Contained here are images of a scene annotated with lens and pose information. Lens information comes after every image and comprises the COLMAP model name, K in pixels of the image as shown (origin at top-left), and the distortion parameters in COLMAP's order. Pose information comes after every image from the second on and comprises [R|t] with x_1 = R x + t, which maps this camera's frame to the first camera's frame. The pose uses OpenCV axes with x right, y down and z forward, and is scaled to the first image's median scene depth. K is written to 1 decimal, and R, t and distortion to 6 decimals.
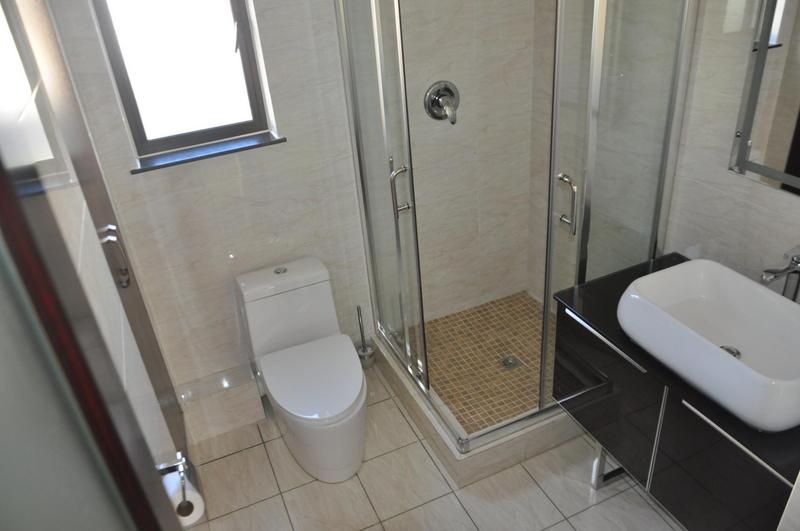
lens RADIAL K [[610.8, 0, 403.6], [0, 610.8, 272.6], [0, 0, 1]] dist [-0.043521, 0.008484]
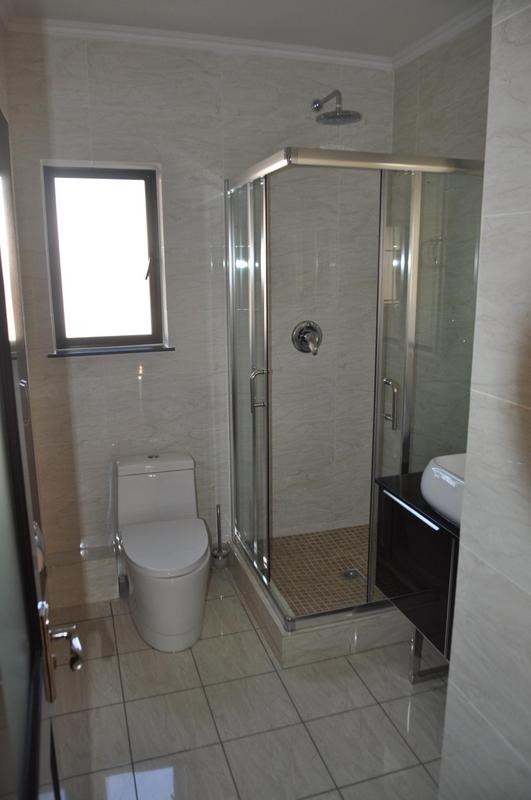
lens RADIAL K [[610.8, 0, 265.5], [0, 610.8, 400.0], [0, 0, 1]] dist [-0.043521, 0.008484]
pose [[0.991483, 0.093257, -0.090913, 0.103588], [-0.115917, 0.950111, -0.289573, 0.200010], [0.059373, 0.297645, 0.952829, -0.128097]]
